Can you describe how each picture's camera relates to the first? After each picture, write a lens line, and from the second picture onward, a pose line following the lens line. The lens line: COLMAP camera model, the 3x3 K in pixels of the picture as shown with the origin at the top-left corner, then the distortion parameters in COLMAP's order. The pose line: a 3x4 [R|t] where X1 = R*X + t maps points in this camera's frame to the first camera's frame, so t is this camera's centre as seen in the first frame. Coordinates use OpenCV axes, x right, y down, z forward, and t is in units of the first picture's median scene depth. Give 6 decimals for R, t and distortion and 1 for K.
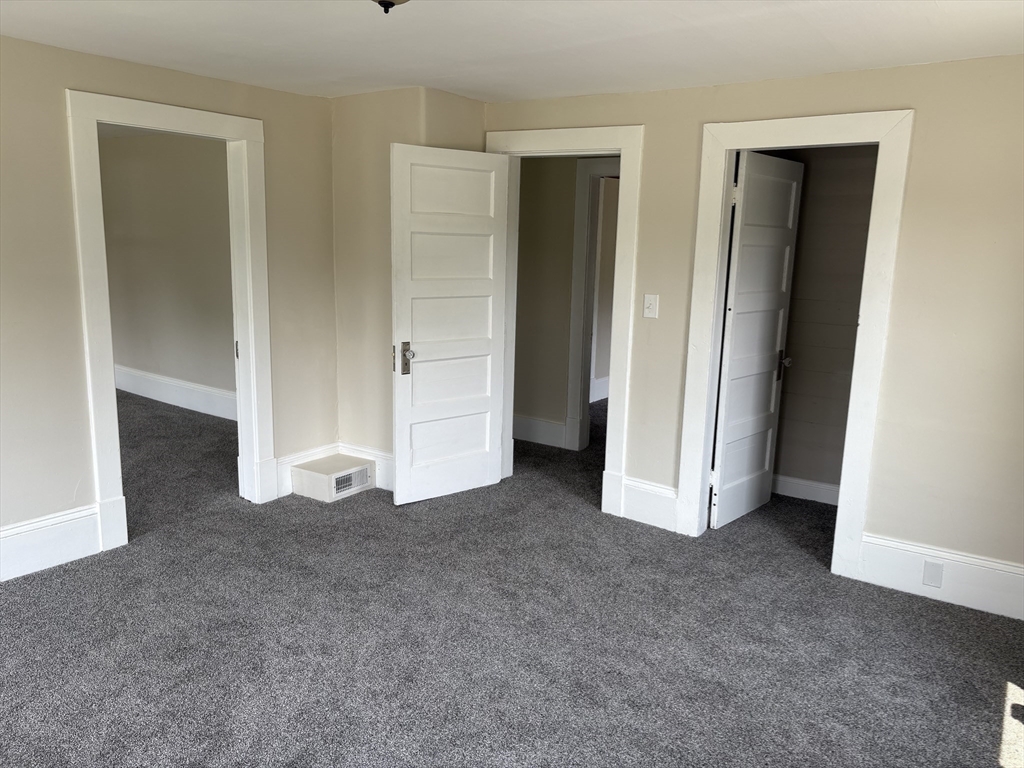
lens RADIAL K [[773.0, 0, 512.3], [0, 773.0, 385.7], [0, 0, 1]] dist [0.043094, -0.029350]
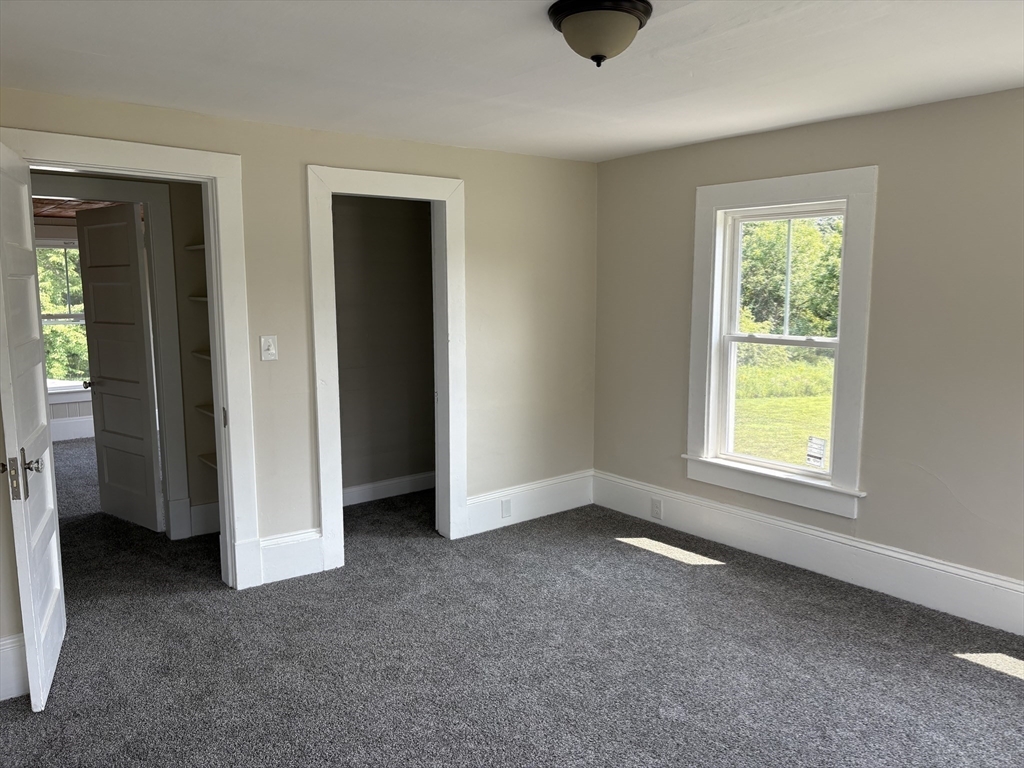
lens RADIAL K [[773.0, 0, 520.6], [0, 773.0, 384.5], [0, 0, 1]] dist [0.043094, -0.029350]
pose [[0.285450, -0.161190, 0.944741, -0.636391], [0.186882, 0.976194, 0.110090, -0.108749], [-0.939996, 0.145130, 0.308778, 0.437113]]
